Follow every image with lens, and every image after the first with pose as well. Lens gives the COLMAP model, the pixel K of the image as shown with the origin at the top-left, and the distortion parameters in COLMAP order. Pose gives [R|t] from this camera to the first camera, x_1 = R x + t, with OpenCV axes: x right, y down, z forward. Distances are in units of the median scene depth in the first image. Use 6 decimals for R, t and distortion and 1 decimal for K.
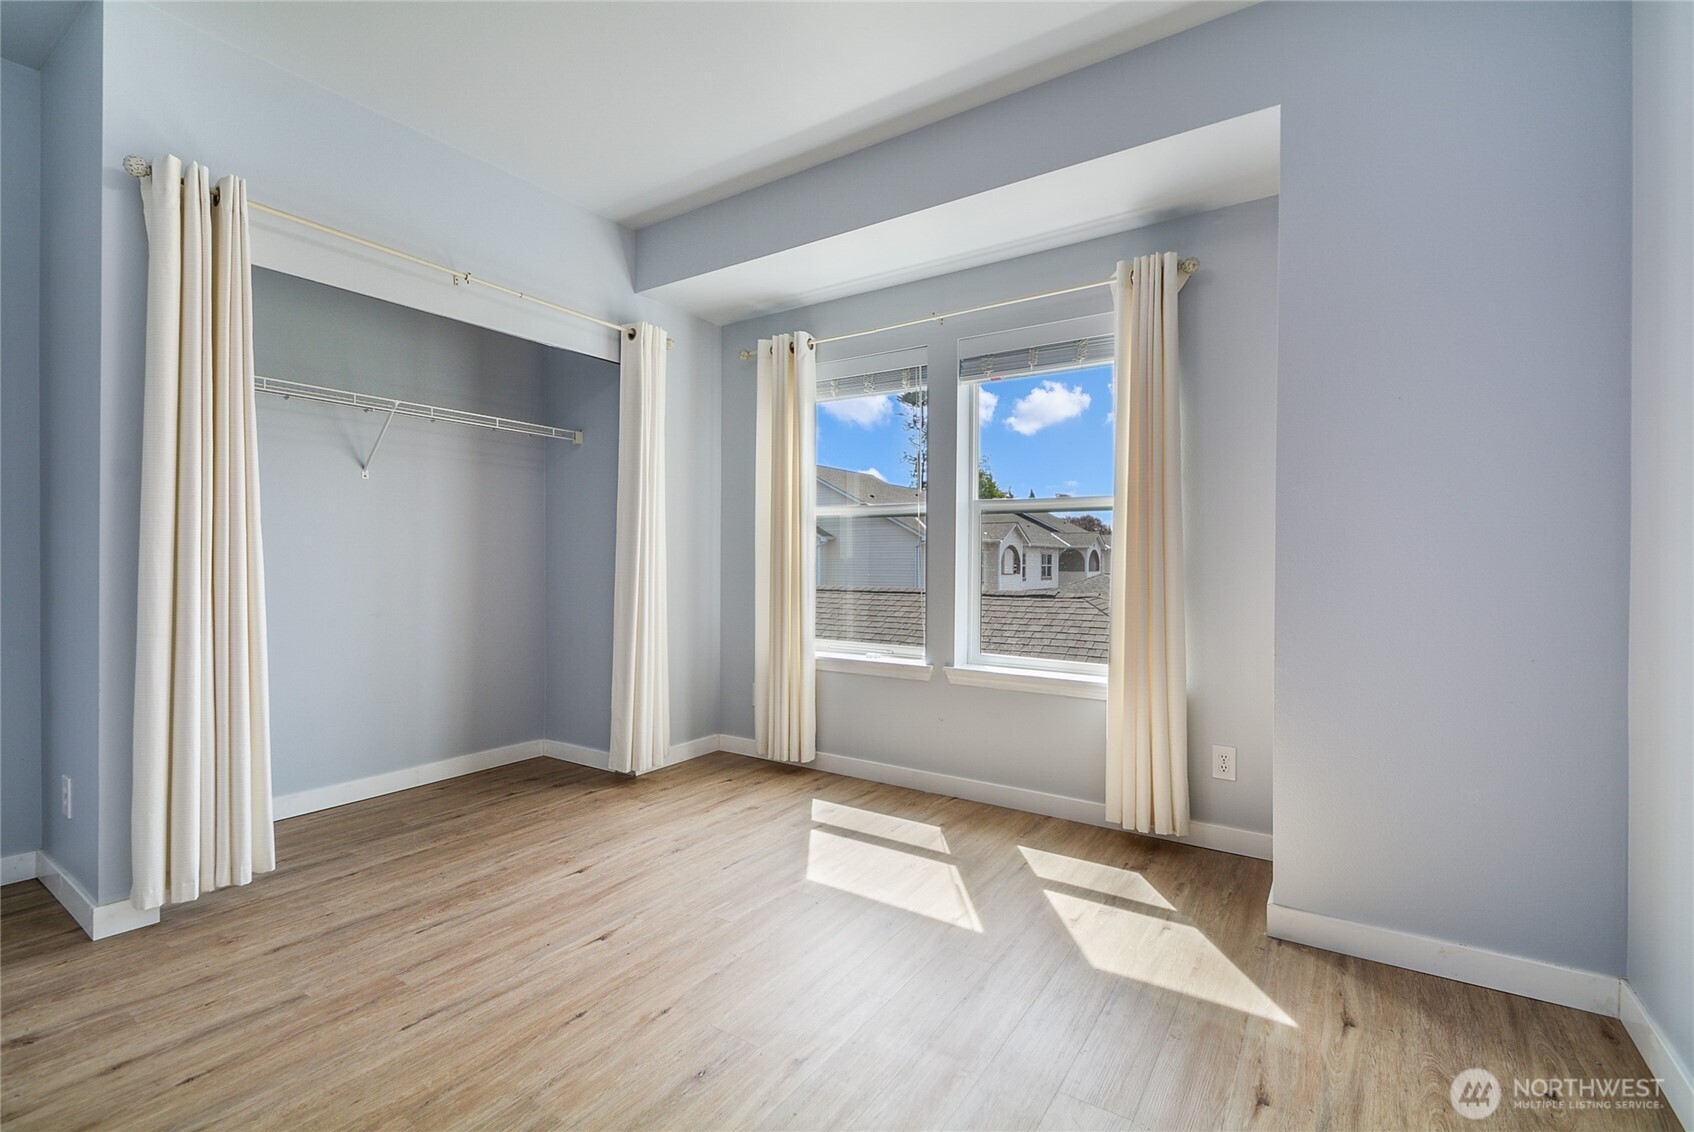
lens RADIAL K [[769.3, 0, 850.3], [0, 769.3, 563.2], [0, 0, 1]] dist [0.018560, -0.008754]
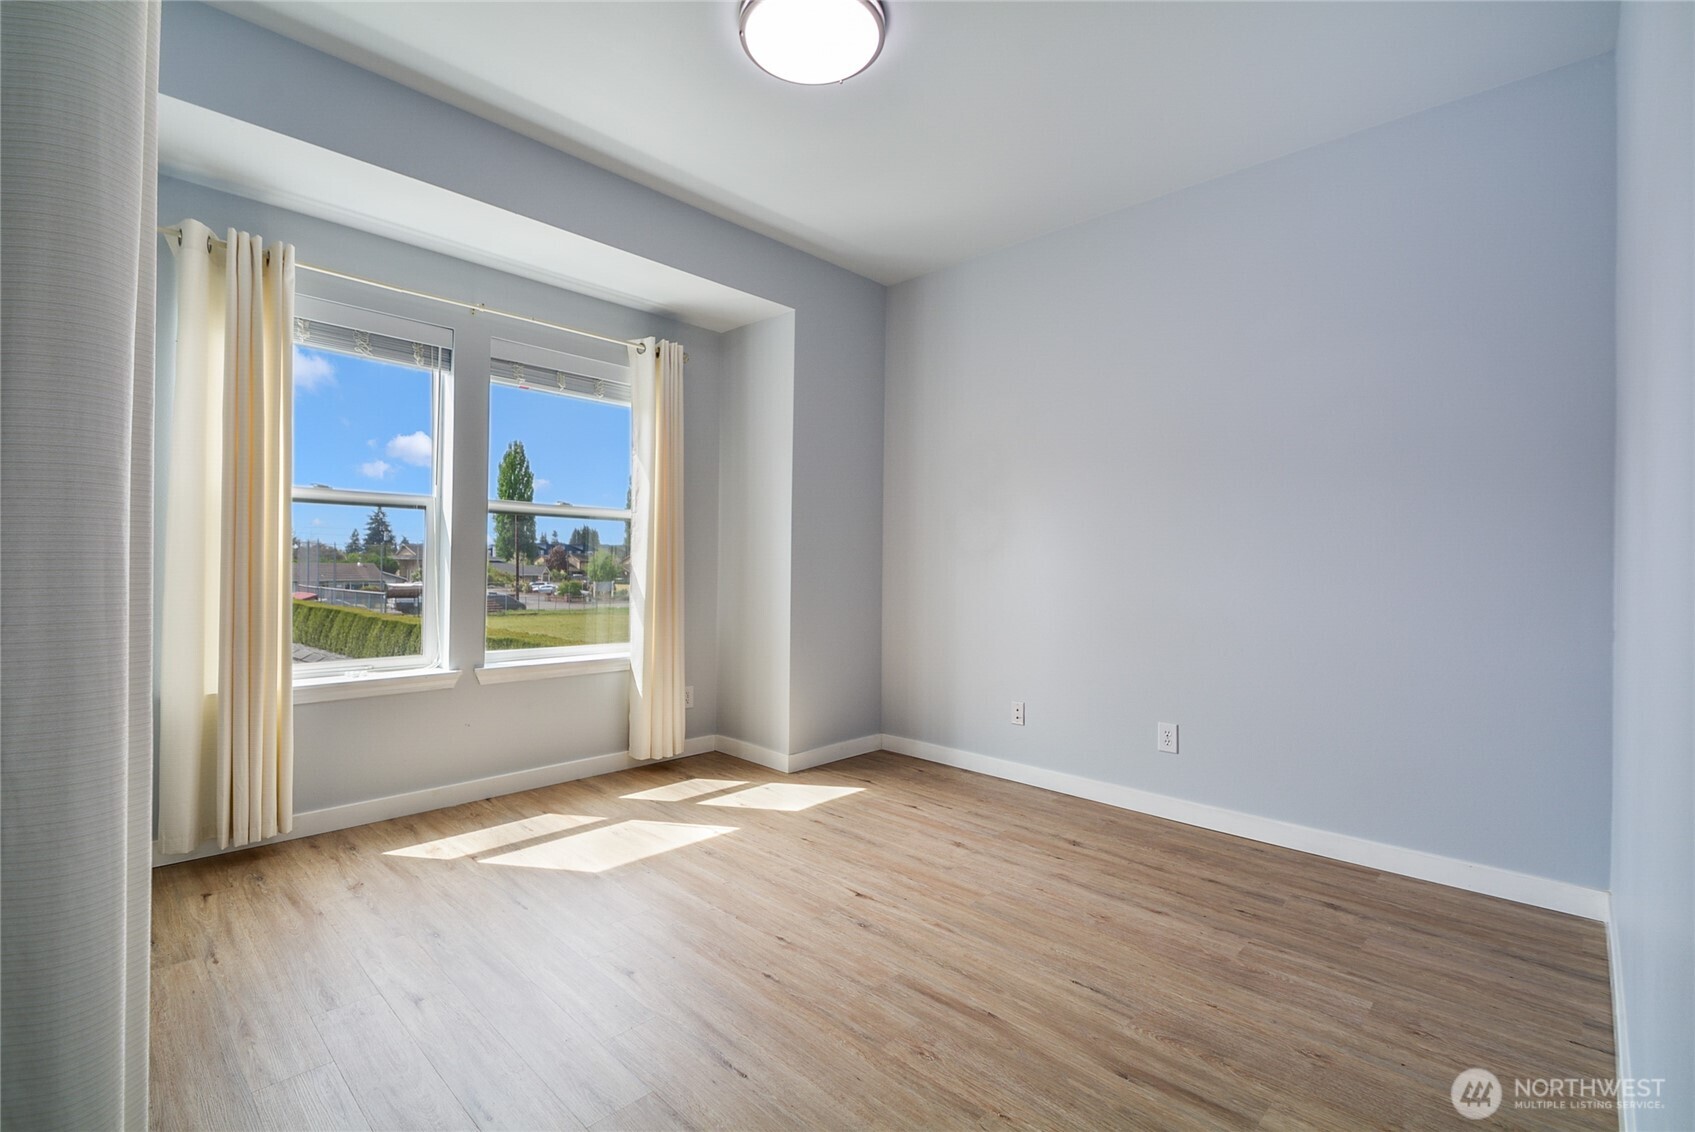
lens RADIAL K [[757.8, 0, 855.0], [0, 757.8, 561.2], [0, 0, 1]] dist [0.011335, -0.006162]
pose [[0.148373, -0.001942, 0.988930, -0.847921], [-0.010230, 0.999942, 0.003498, -0.010951], [-0.988879, -0.010636, 0.148344, 0.433483]]
